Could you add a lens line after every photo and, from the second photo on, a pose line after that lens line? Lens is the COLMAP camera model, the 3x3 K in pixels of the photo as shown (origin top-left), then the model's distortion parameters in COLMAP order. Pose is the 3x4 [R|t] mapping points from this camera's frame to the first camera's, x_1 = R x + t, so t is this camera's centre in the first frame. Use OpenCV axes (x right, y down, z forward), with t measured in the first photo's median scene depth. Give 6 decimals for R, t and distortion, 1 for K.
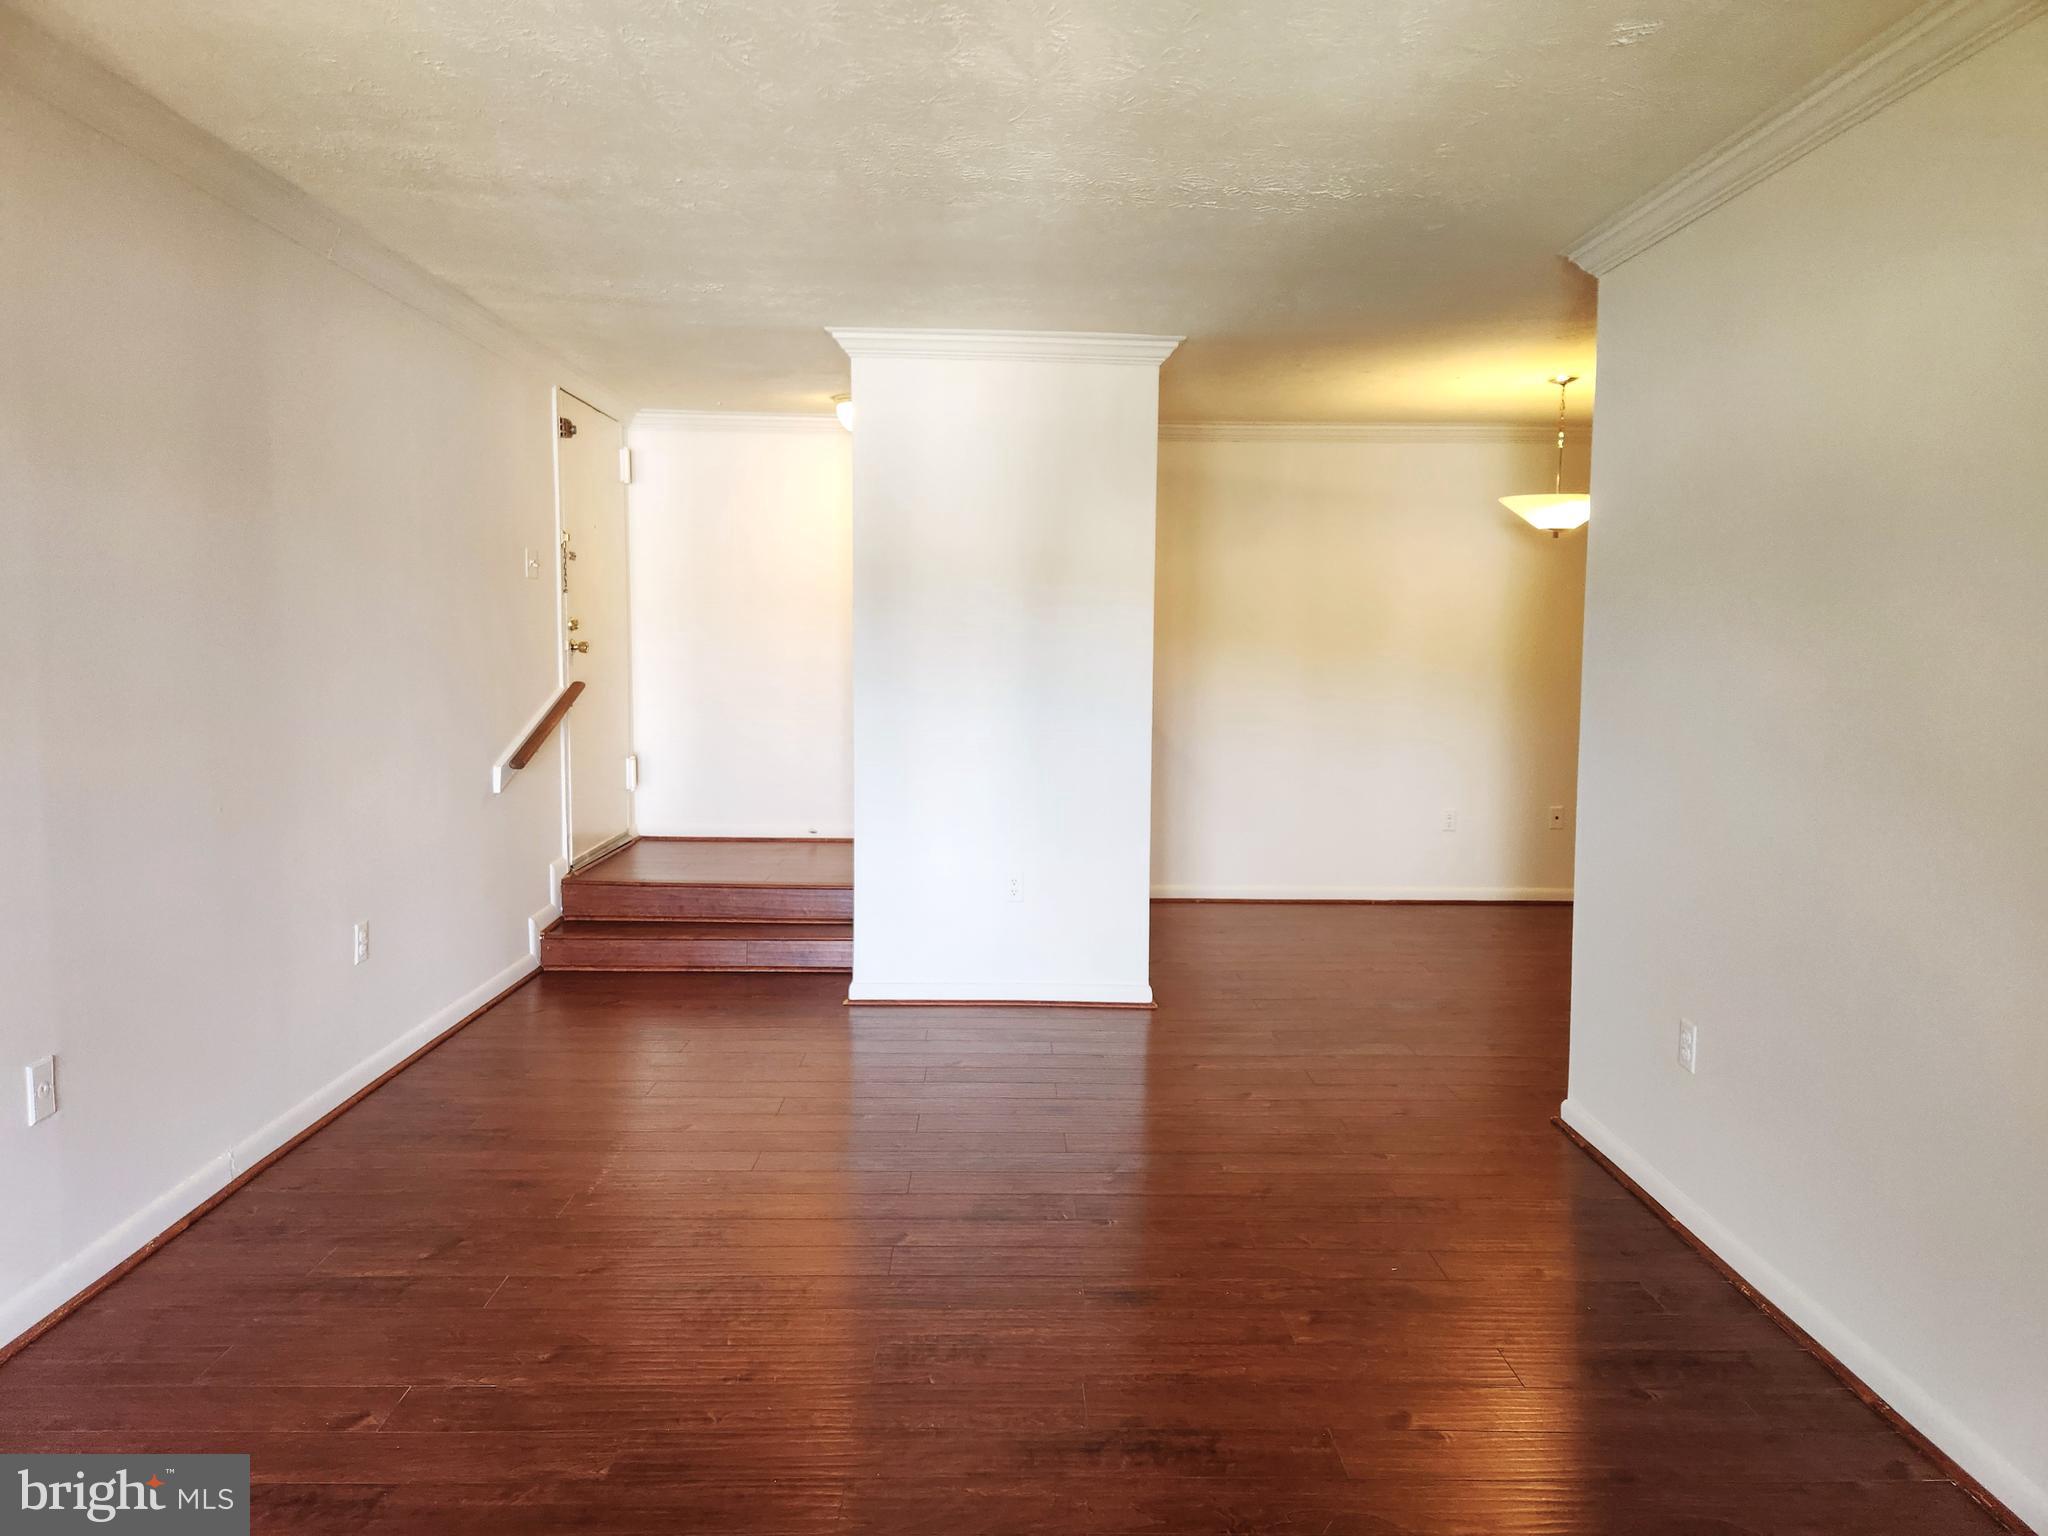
lens RADIAL K [[1380.9, 0, 1024.0], [0, 1380.9, 768.0], [0, 0, 1]] dist [0.089092, -0.079930]
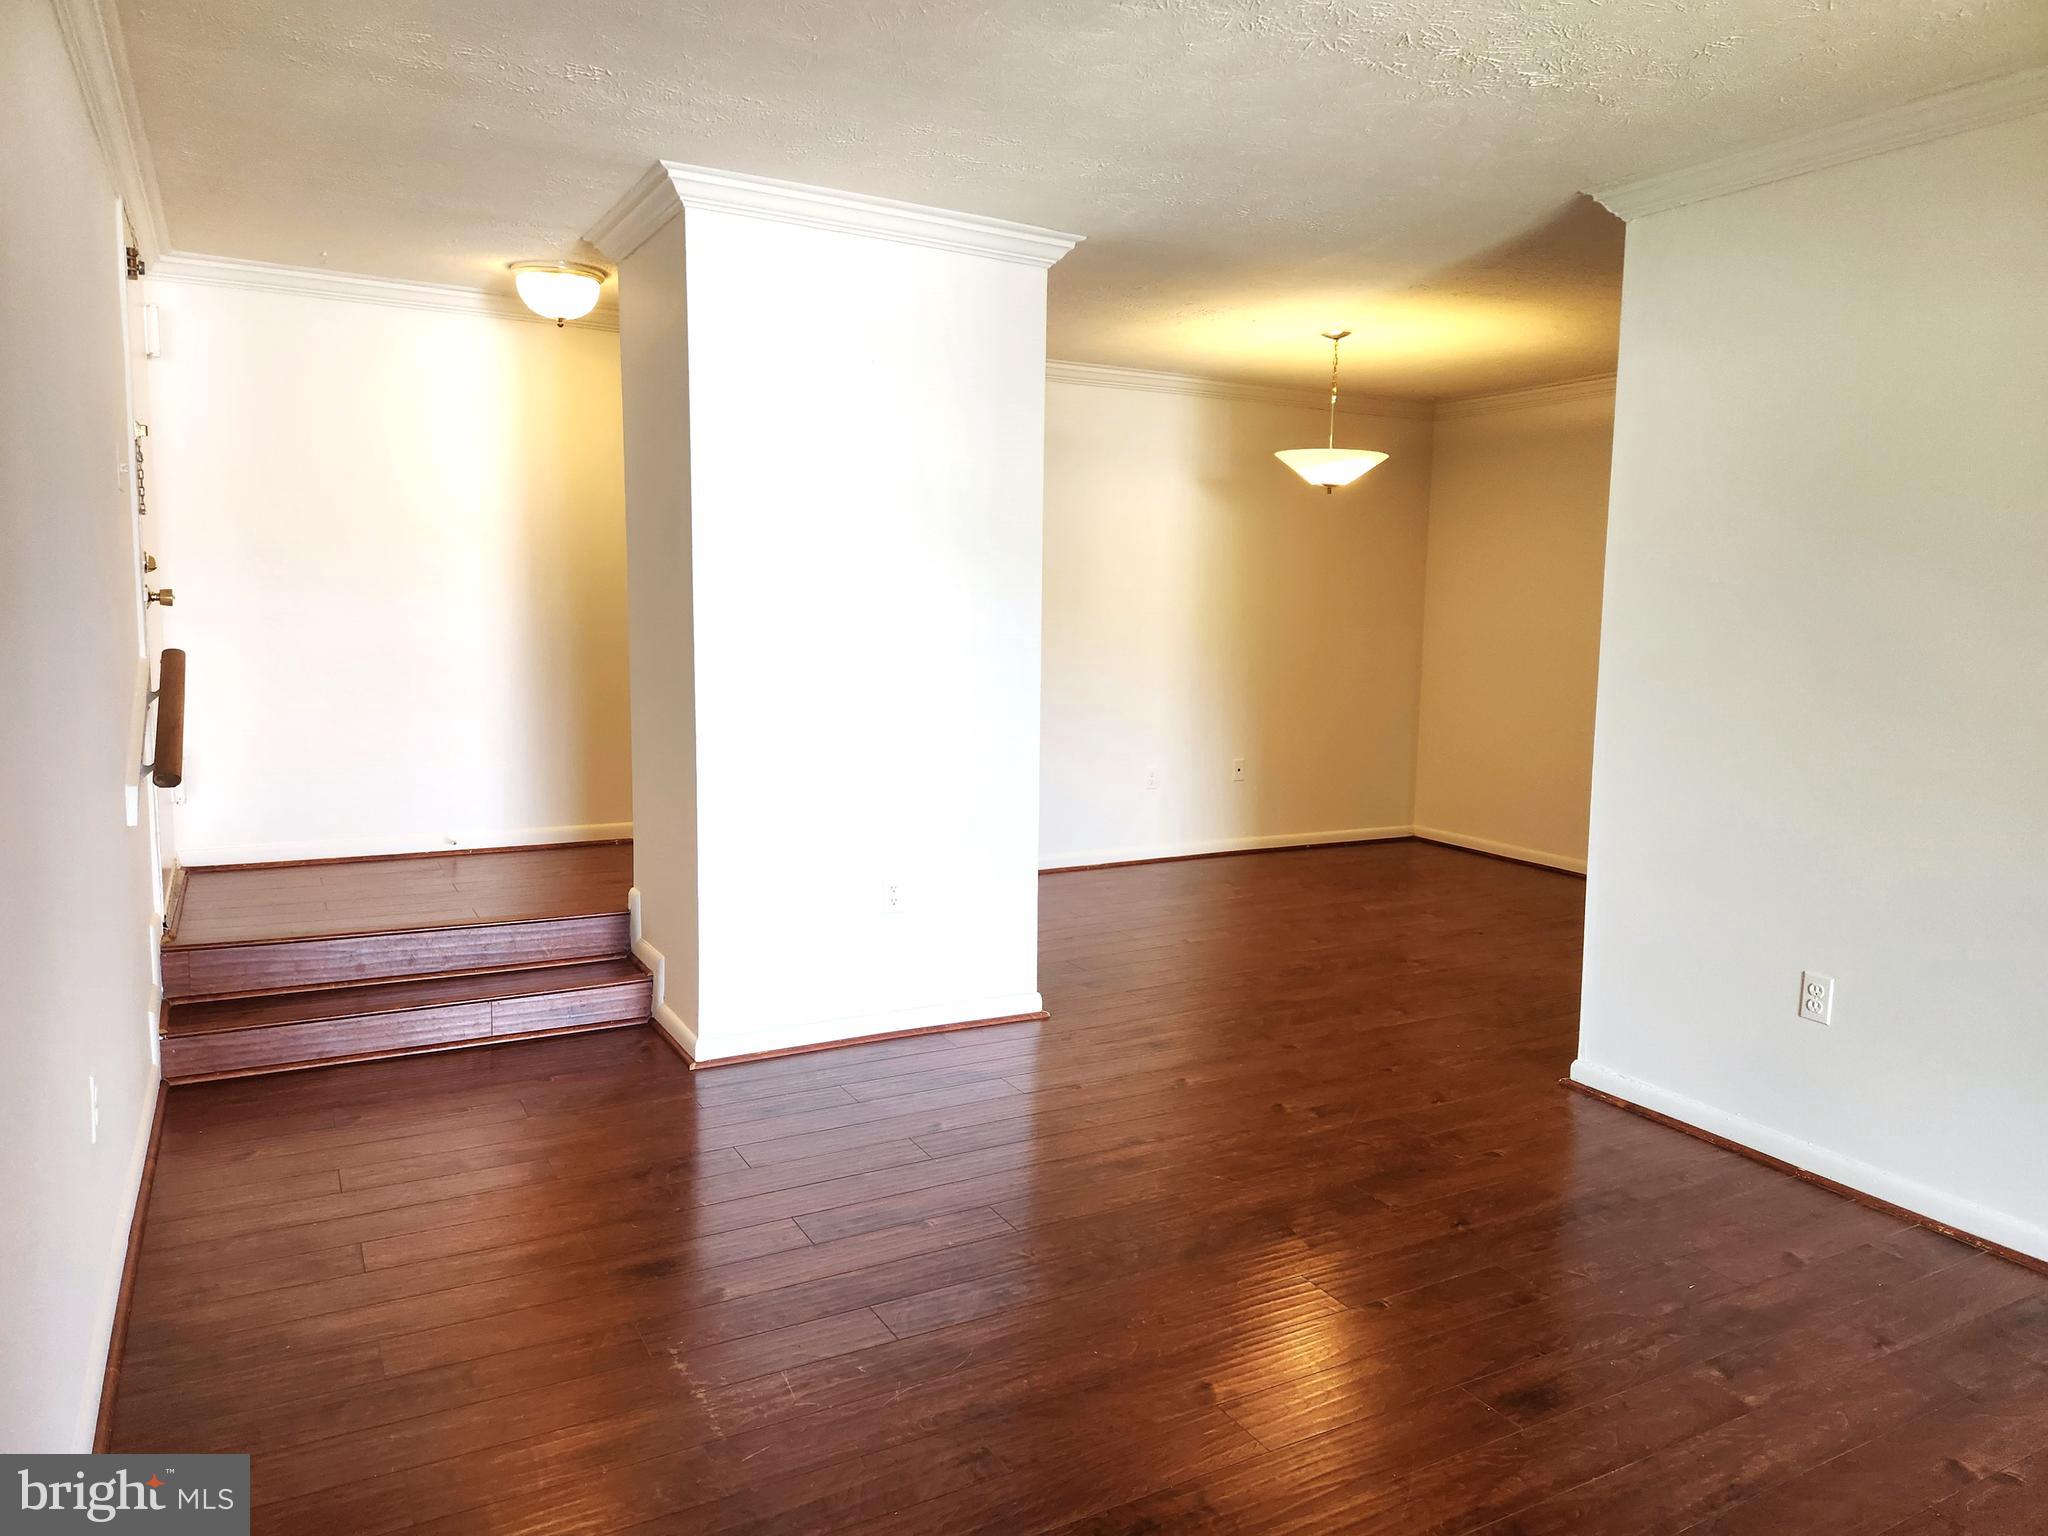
lens RADIAL K [[1380.9, 0, 1024.0], [0, 1380.9, 768.0], [0, 0, 1]] dist [0.089092, -0.079930]
pose [[0.881632, -0.054120, 0.468824, -0.302841], [0.038520, 0.998340, 0.042809, -0.020121], [-0.470363, -0.019682, 0.882254, 0.228723]]
